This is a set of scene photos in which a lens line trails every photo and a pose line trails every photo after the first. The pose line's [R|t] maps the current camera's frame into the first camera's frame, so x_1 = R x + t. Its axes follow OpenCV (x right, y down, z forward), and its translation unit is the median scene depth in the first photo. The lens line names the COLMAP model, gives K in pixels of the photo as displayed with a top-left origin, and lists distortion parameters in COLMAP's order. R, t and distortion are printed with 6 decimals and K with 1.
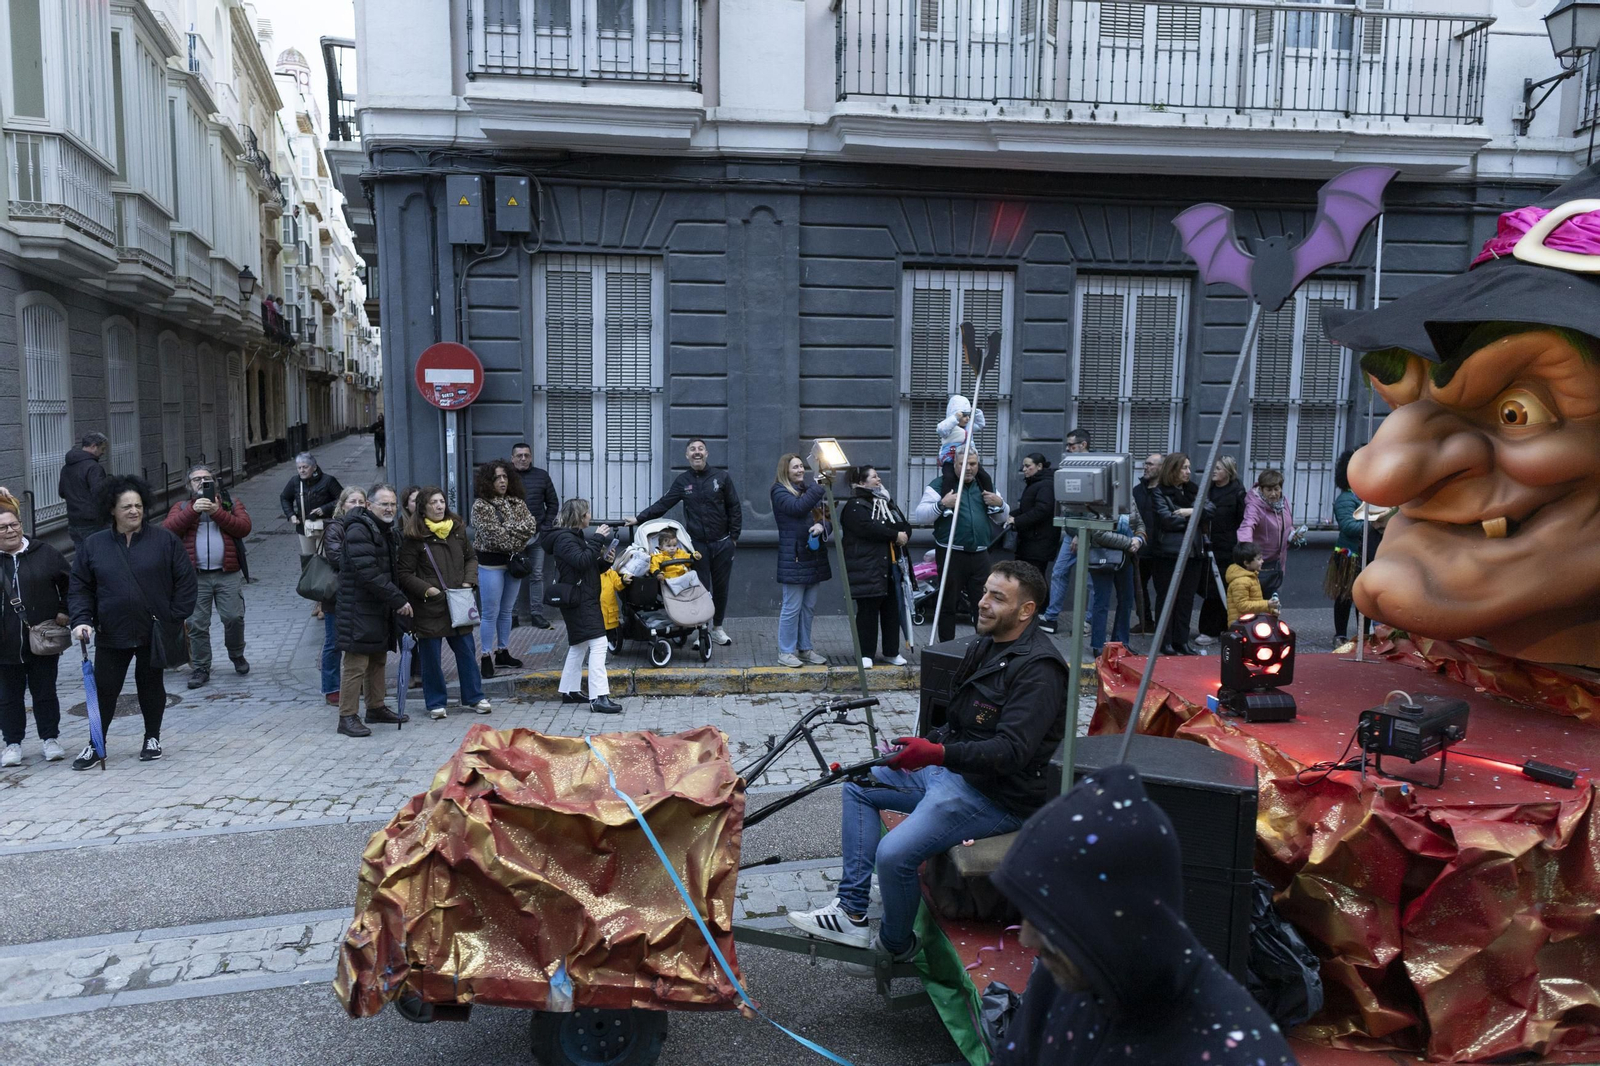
lens RADIAL K [[1080.5, 0, 800.0], [0, 1080.5, 533.0], [0, 0, 1]] dist [0.035876, -0.070870]
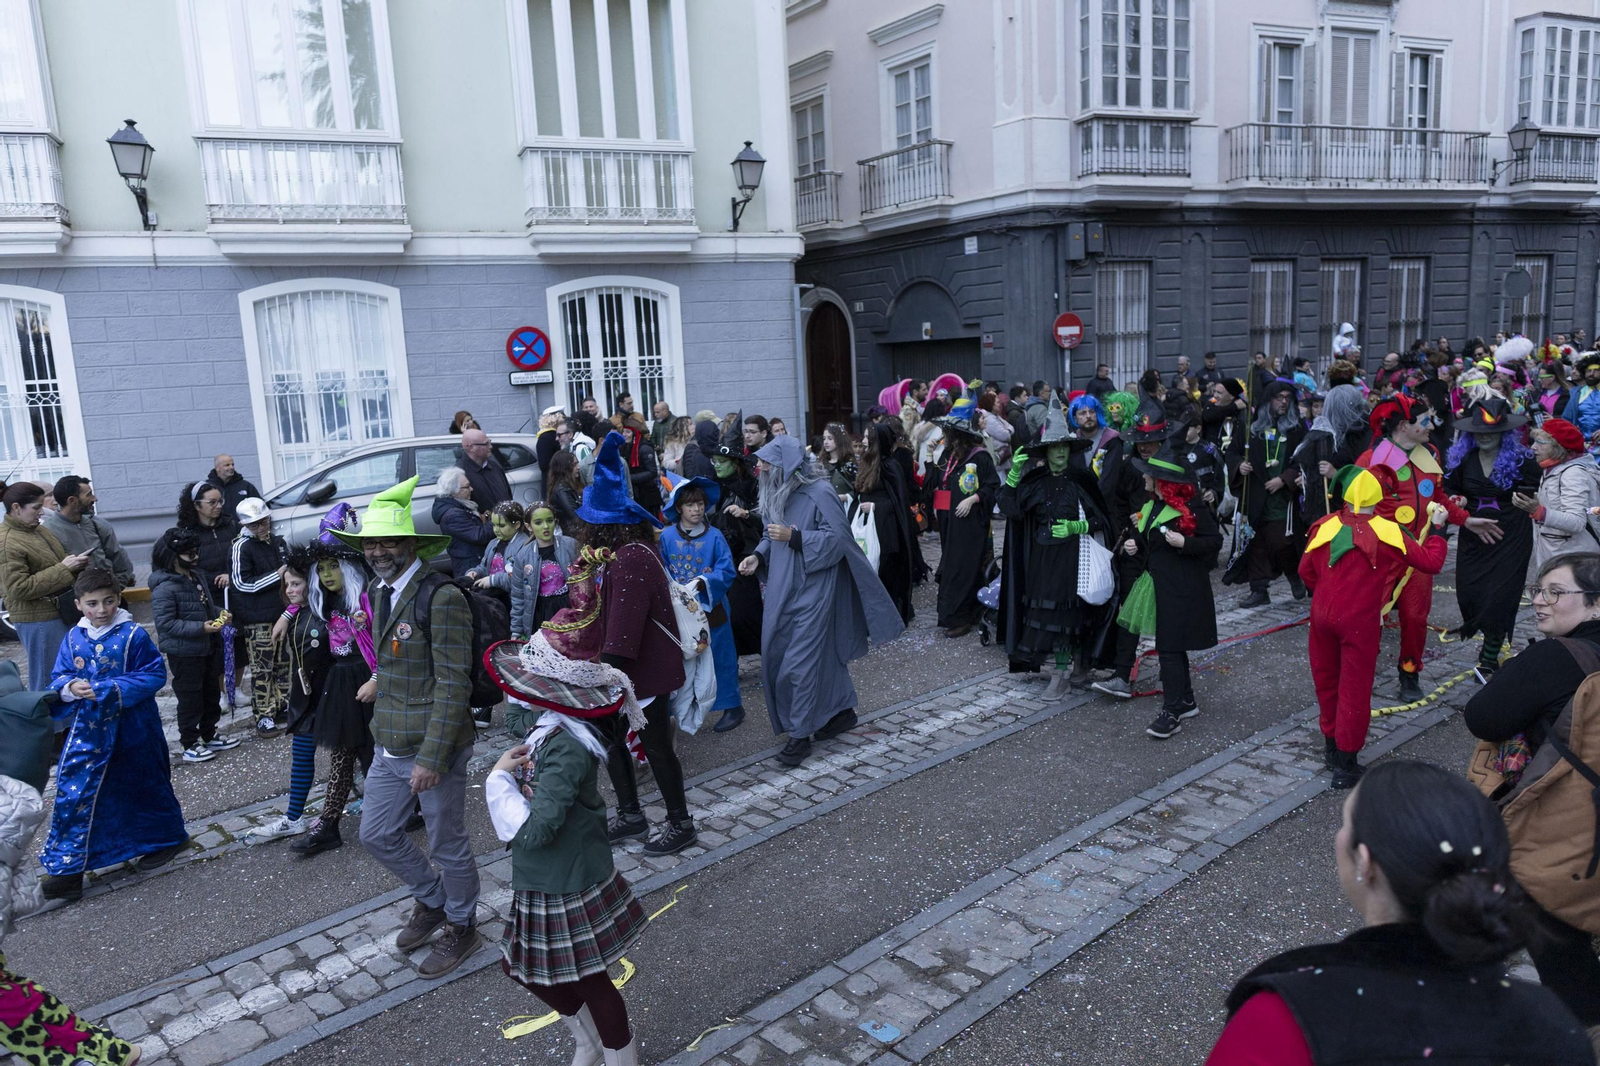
lens RADIAL K [[1080.5, 0, 800.0], [0, 1080.5, 533.0], [0, 0, 1]] dist [0.035876, -0.070870]
pose [[0.953814, -0.112484, 0.278543, -1.320085], [0.108110, 0.993653, 0.031066, 0.094431], [-0.280270, 0.000482, 0.959921, -0.665643]]
